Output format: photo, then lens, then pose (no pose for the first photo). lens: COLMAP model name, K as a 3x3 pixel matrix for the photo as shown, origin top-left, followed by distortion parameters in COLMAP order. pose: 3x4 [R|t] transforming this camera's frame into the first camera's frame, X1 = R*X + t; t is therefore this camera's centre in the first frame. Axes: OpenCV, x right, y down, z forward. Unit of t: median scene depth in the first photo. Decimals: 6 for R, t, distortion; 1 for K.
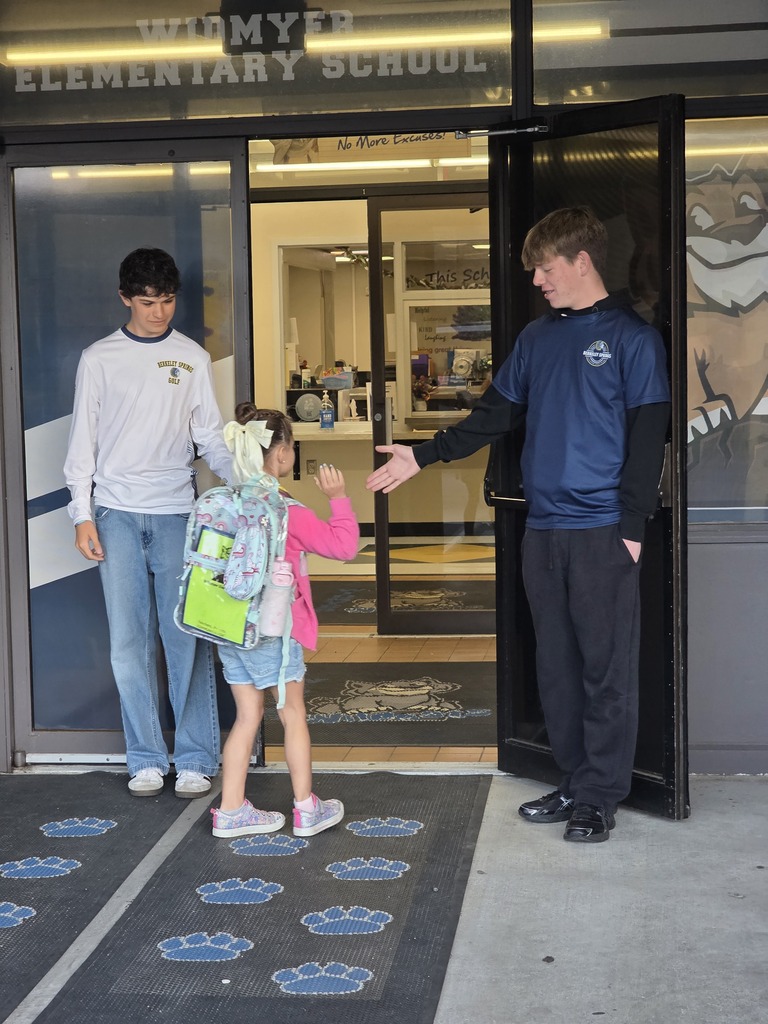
lens RADIAL K [[1990.0, 0, 384.0], [0, 1990.0, 512.0], [0, 0, 1]] dist [-0.015501, 0.413702]
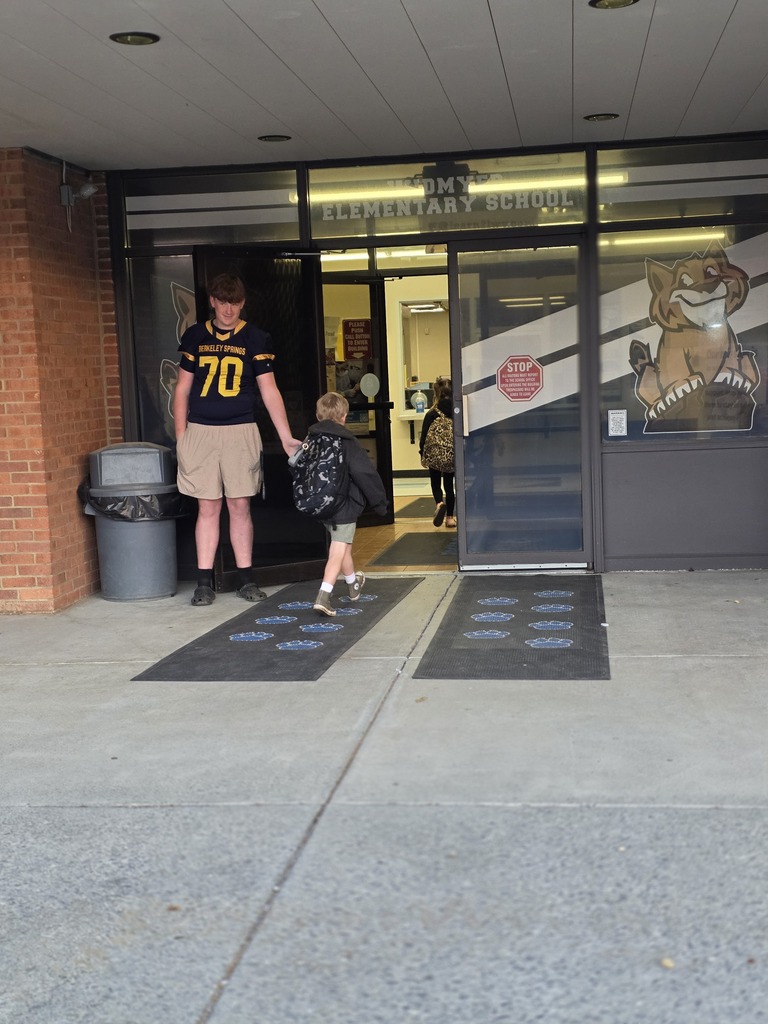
lens RADIAL K [[1385.2, 0, 406.2], [0, 1385.2, 511.5], [0, 0, 1]] dist [0.182840, -0.521833]
pose [[0.999790, -0.018938, 0.007817, -0.123259], [0.018794, 0.999661, 0.018045, 0.045468], [-0.008156, -0.017894, 0.999807, -0.344278]]
